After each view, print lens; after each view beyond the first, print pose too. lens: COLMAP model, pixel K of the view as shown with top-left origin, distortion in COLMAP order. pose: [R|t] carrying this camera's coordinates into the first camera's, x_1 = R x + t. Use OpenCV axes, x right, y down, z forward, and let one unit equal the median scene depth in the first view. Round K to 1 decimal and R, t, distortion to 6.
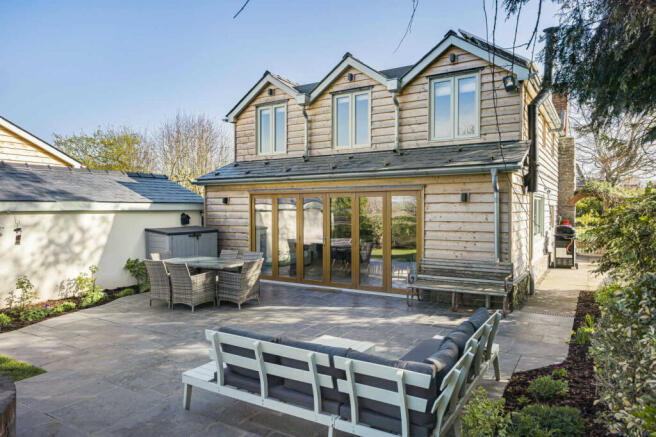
lens RADIAL K [[438.5, 0, 328.6], [0, 438.5, 212.6], [0, 0, 1]] dist [0.004251, 0.000185]
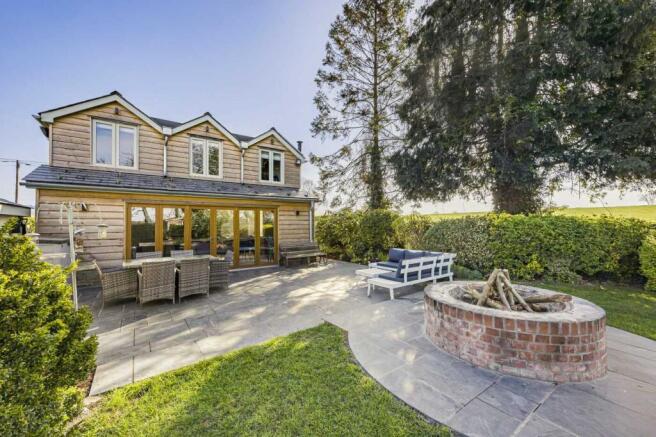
lens RADIAL K [[266.0, 0, 326.1], [0, 266.0, 222.8], [0, 0, 1]] dist [0.002212, -0.000113]
pose [[0.369053, 0.004554, 0.929397, -0.679893], [0.012018, 0.999881, -0.009671, 0.022303], [-0.929330, 0.014738, 0.368955, 0.327493]]
